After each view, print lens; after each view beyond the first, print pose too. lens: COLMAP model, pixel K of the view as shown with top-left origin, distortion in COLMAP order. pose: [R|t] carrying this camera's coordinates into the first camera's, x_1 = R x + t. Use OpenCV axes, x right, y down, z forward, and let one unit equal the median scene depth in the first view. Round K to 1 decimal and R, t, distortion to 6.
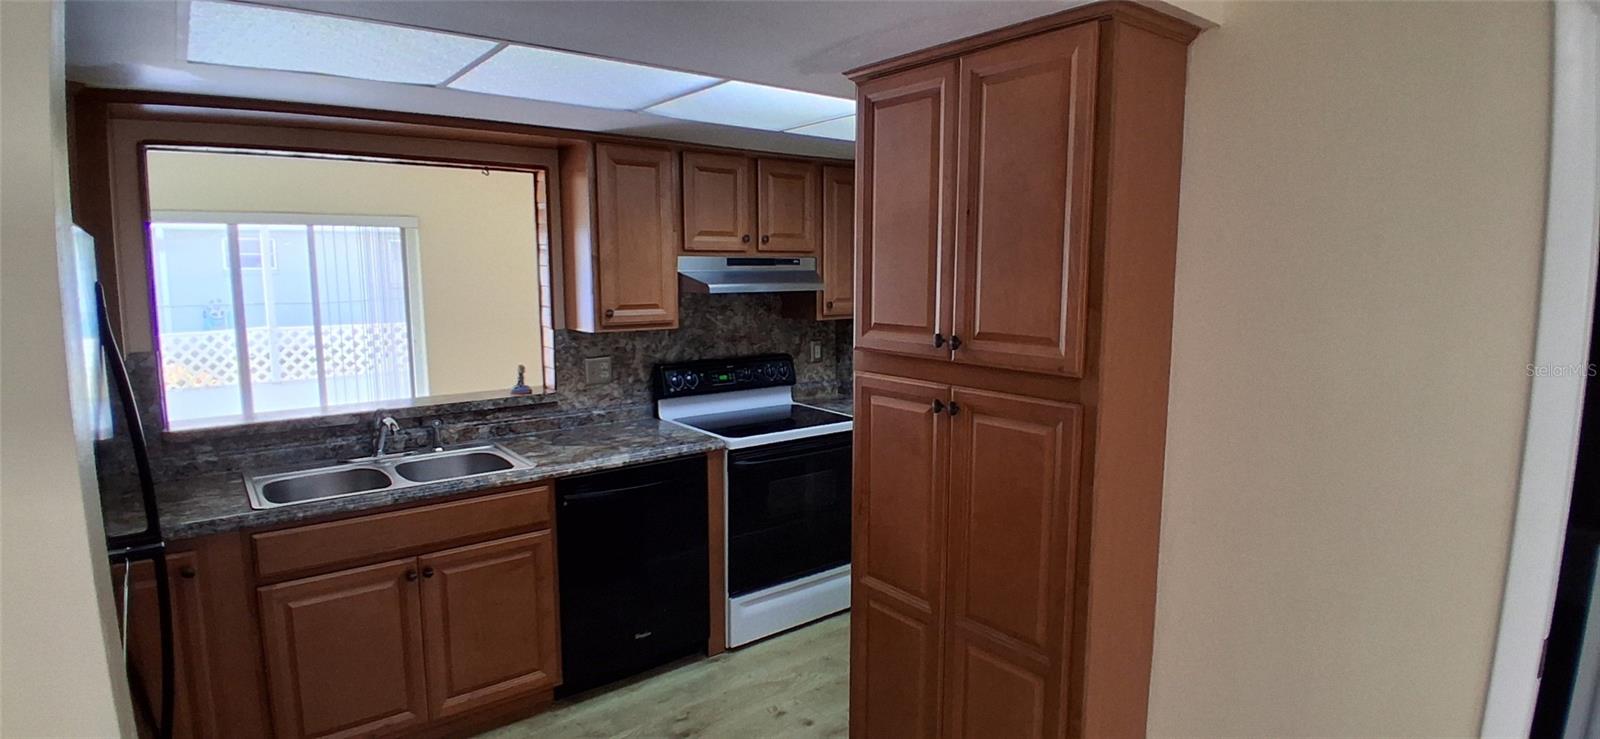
lens RADIAL K [[789.2, 0, 800.0], [0, 789.2, 369.5], [0, 0, 1]] dist [0.026396, -0.057833]
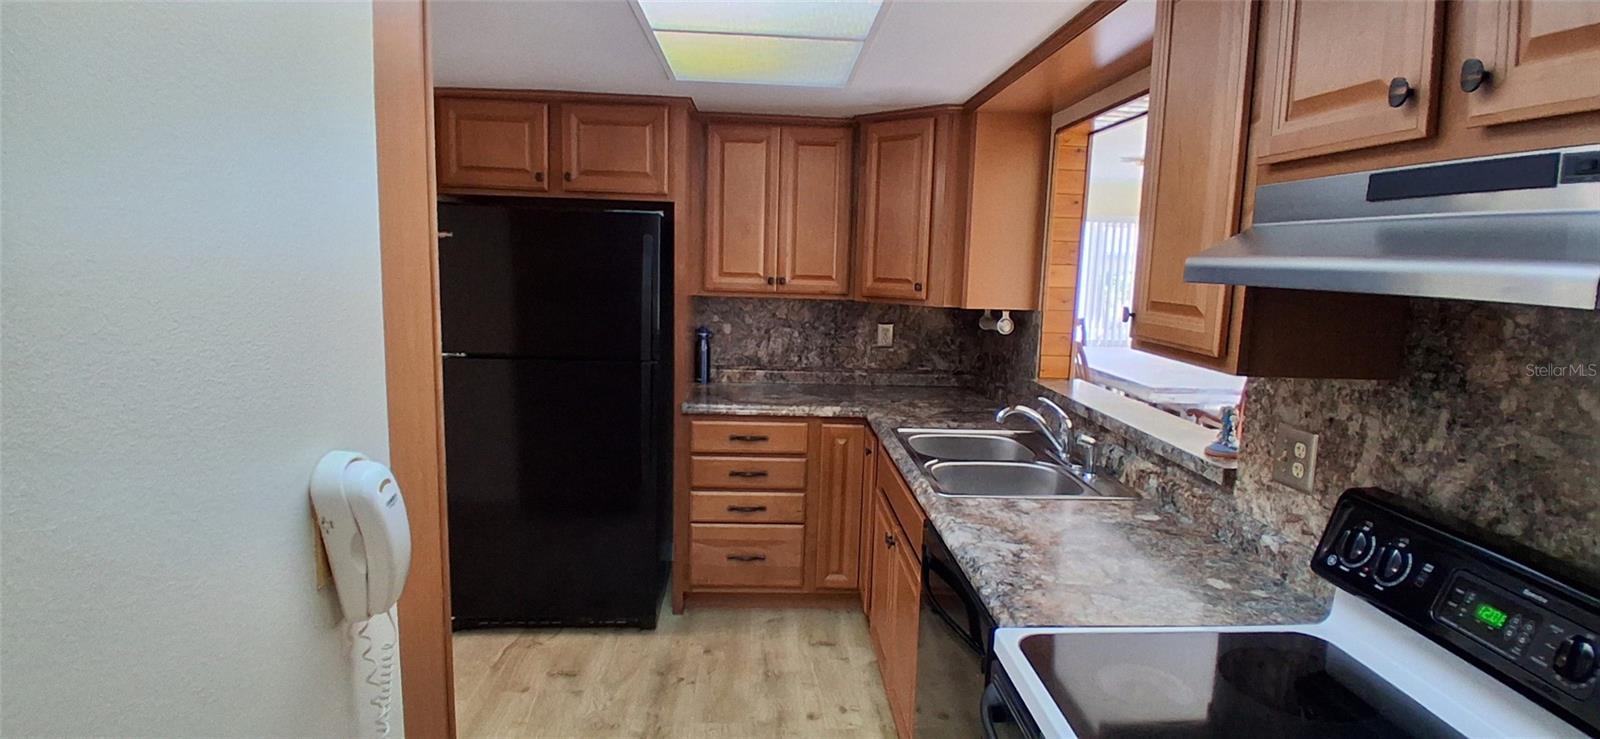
lens RADIAL K [[789.2, 0, 800.0], [0, 789.2, 369.5], [0, 0, 1]] dist [0.026396, -0.057833]
pose [[-0.564178, 0.102537, -0.819262, 0.289682], [-0.133573, 0.967853, 0.213119, -0.114060], [0.814777, 0.229668, -0.532345, 1.076929]]
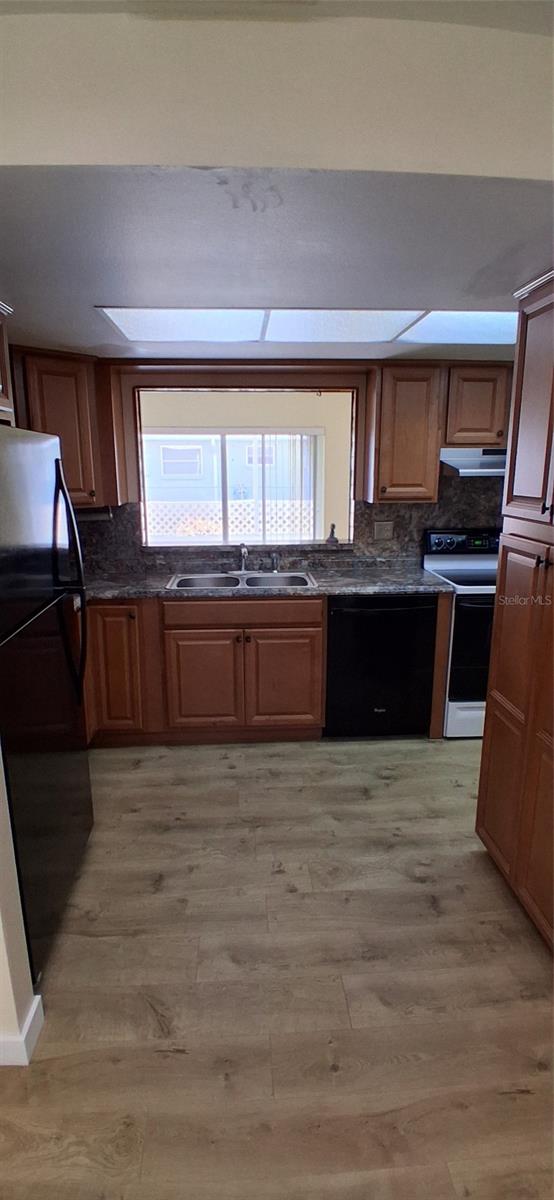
lens RADIAL K [[591.9, 0, 277.0], [0, 591.9, 600.0], [0, 0, 1]] dist [0.026396, -0.057833]
pose [[0.824750, 0.123651, -0.551813, 0.211851], [-0.071027, 0.990725, 0.115843, 0.016321], [0.561019, -0.056348, 0.825883, -0.007985]]
